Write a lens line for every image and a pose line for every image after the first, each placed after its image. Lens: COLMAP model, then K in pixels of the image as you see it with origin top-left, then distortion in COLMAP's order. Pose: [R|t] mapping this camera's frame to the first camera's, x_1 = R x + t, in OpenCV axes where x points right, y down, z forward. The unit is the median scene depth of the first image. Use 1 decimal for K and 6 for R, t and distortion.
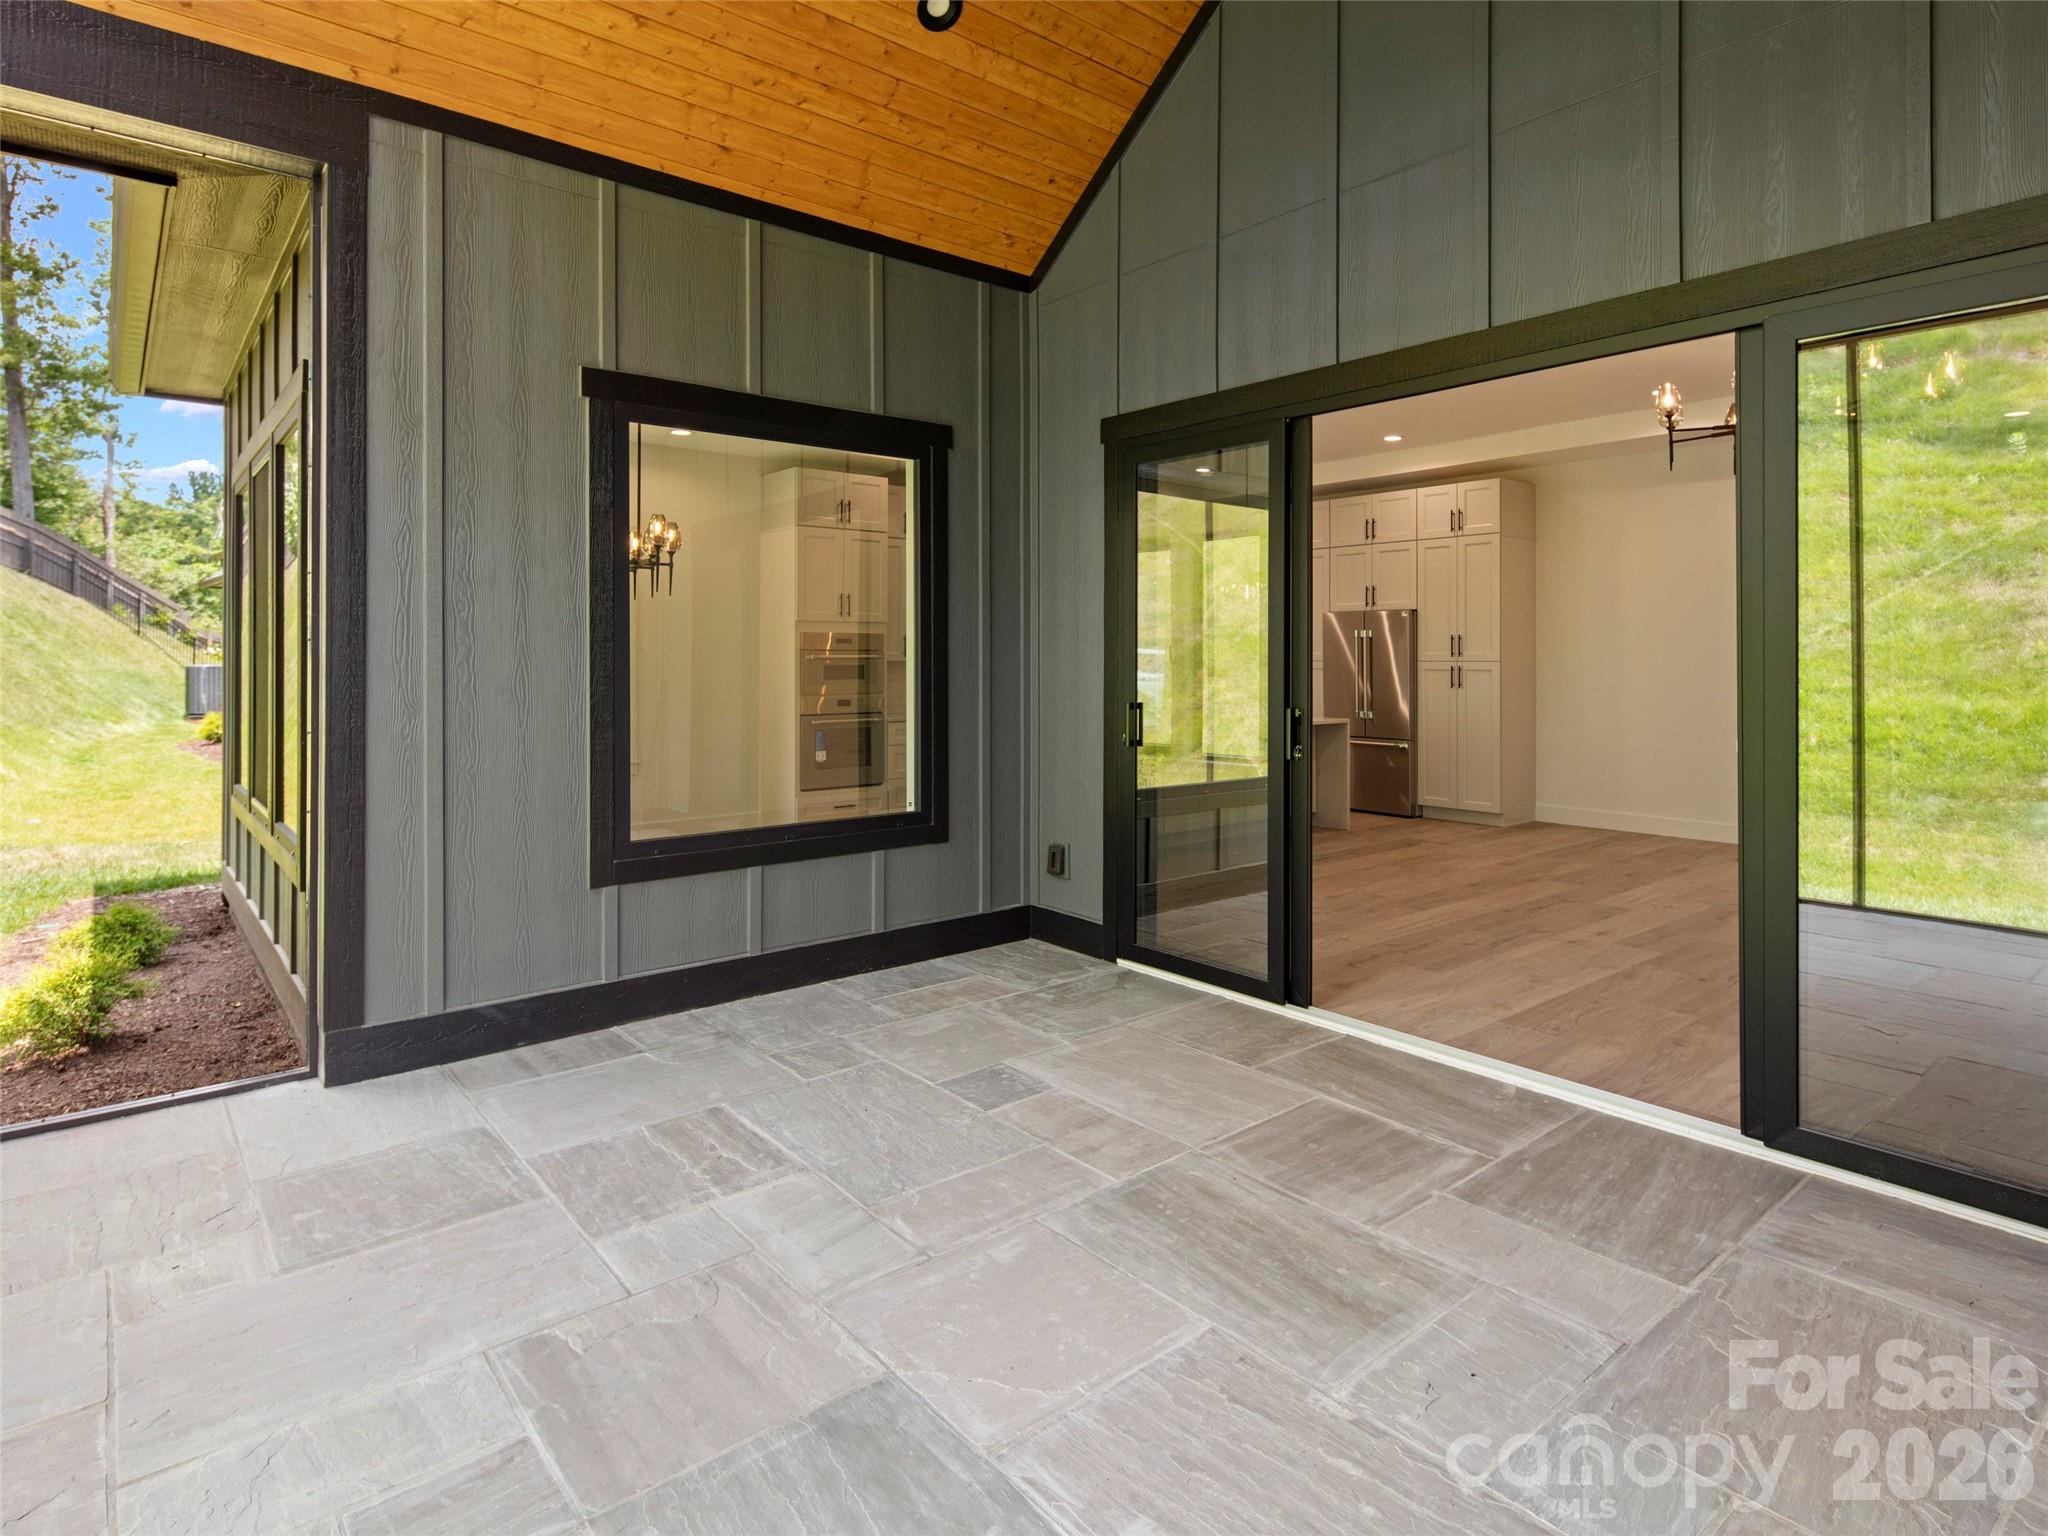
lens RADIAL K [[1121.1, 0, 1039.1], [0, 1121.1, 663.3], [0, 0, 1]] dist [-0.004507, -0.000991]
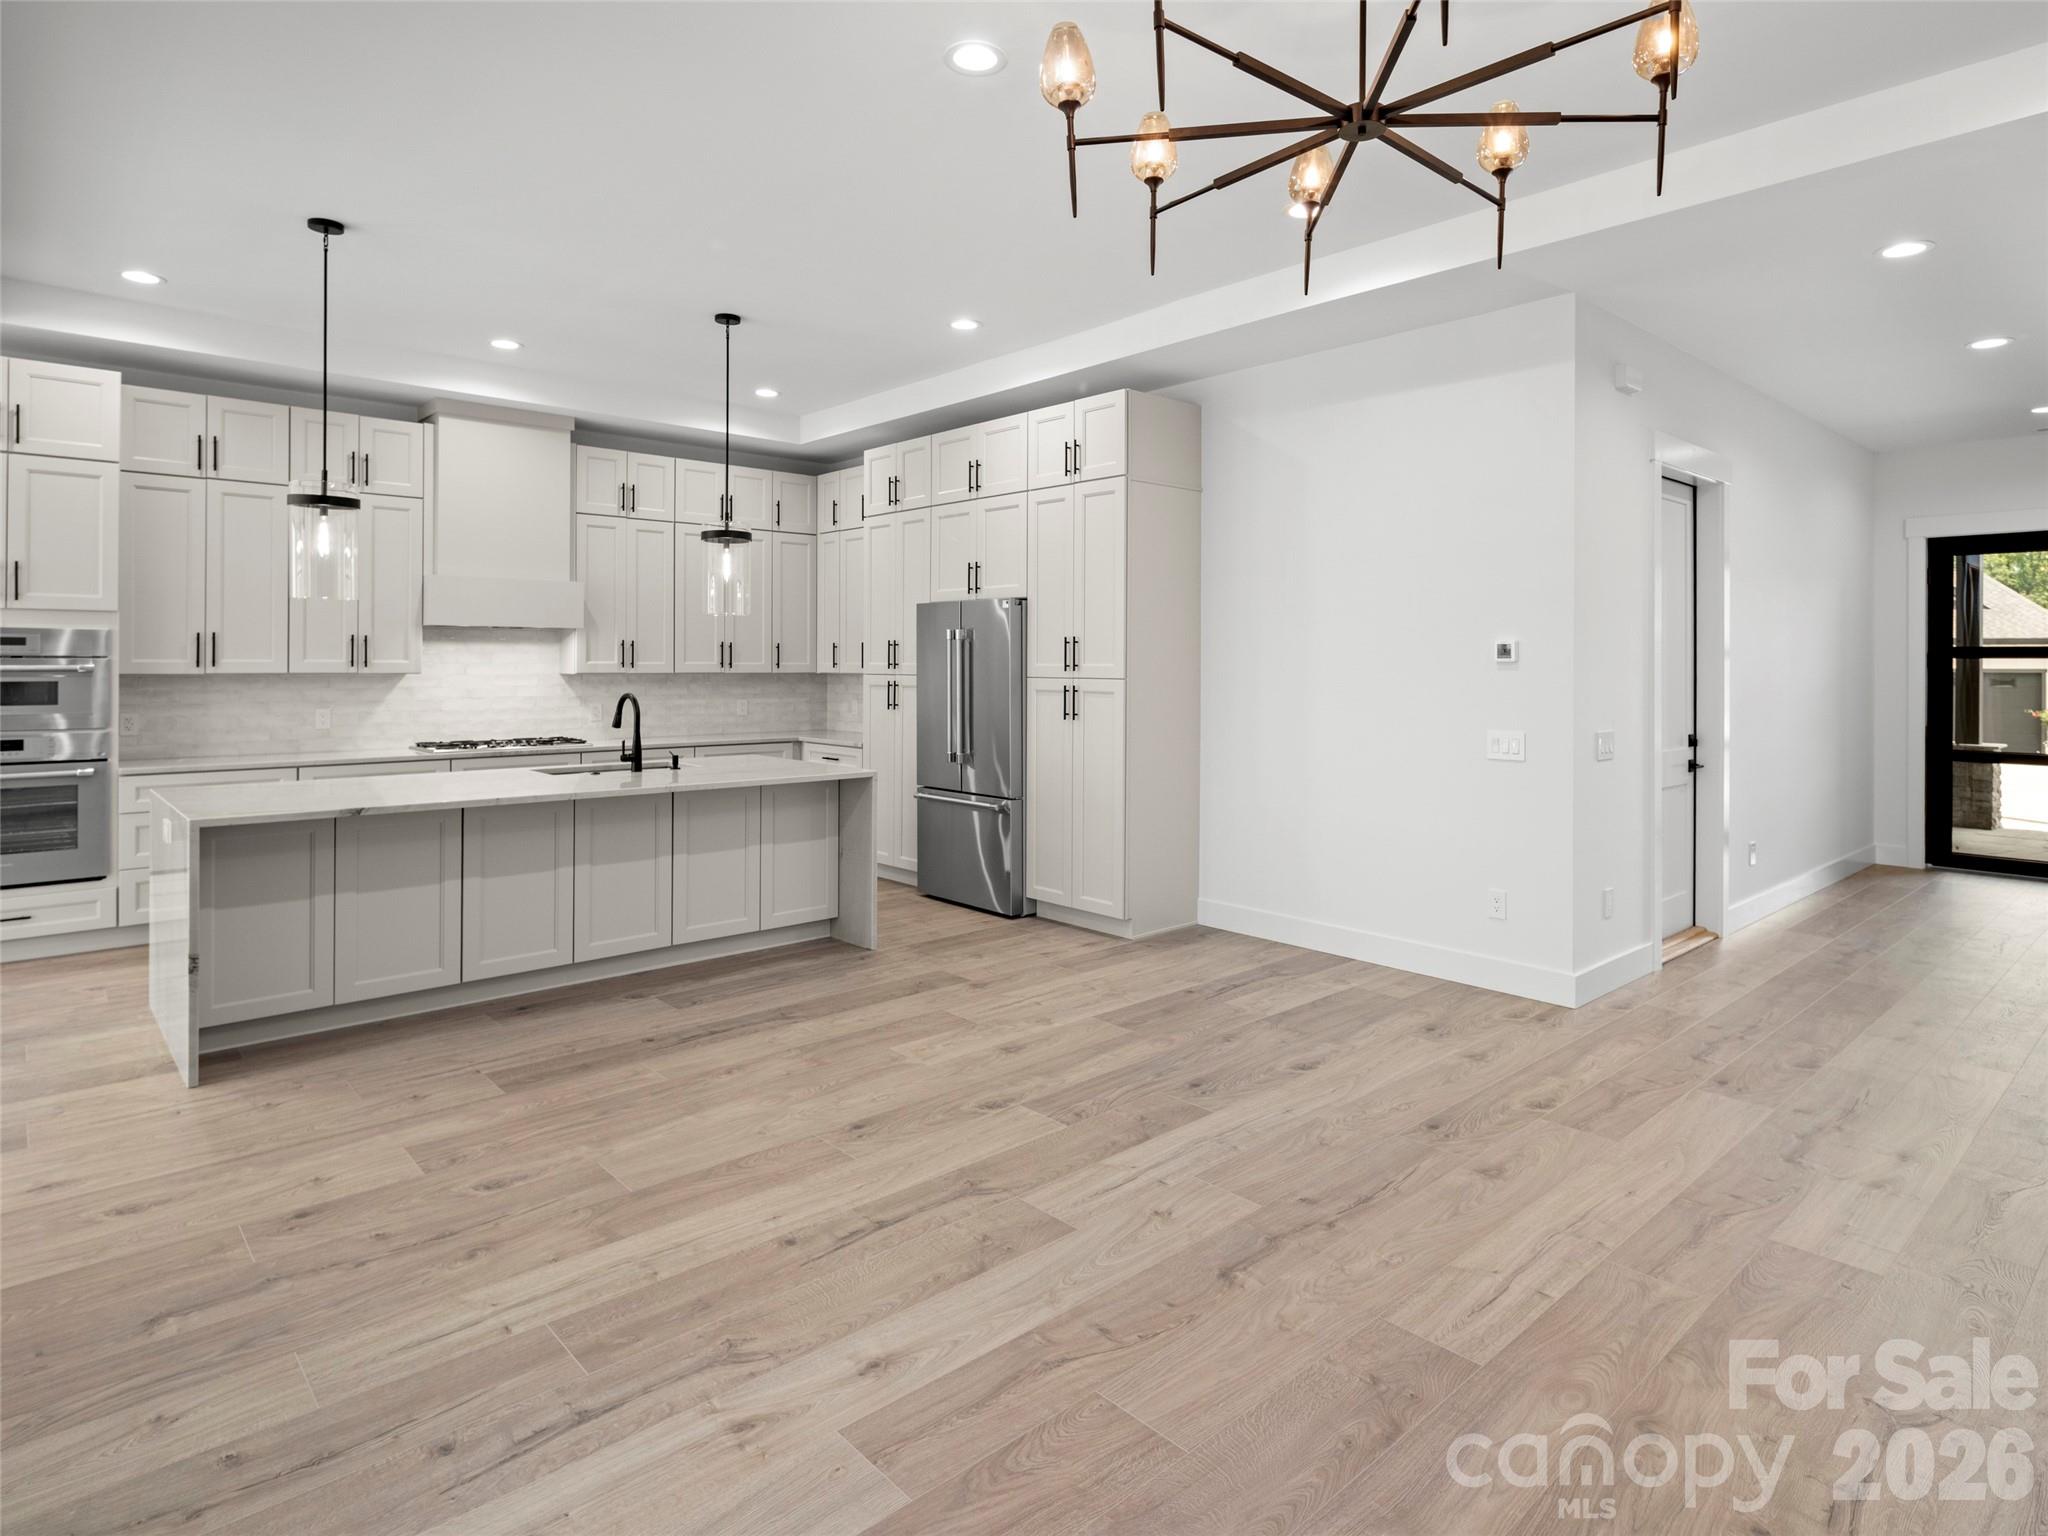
lens RADIAL K [[1127.1, 0, 1047.9], [0, 1127.1, 664.0], [0, 0, 1]] dist [0.001333, -0.002386]
pose [[0.998840, 0.003815, 0.047997, 0.328353], [-0.003690, 0.999990, -0.002695, -0.007975], [-0.048007, 0.002514, 0.998844, 0.356780]]
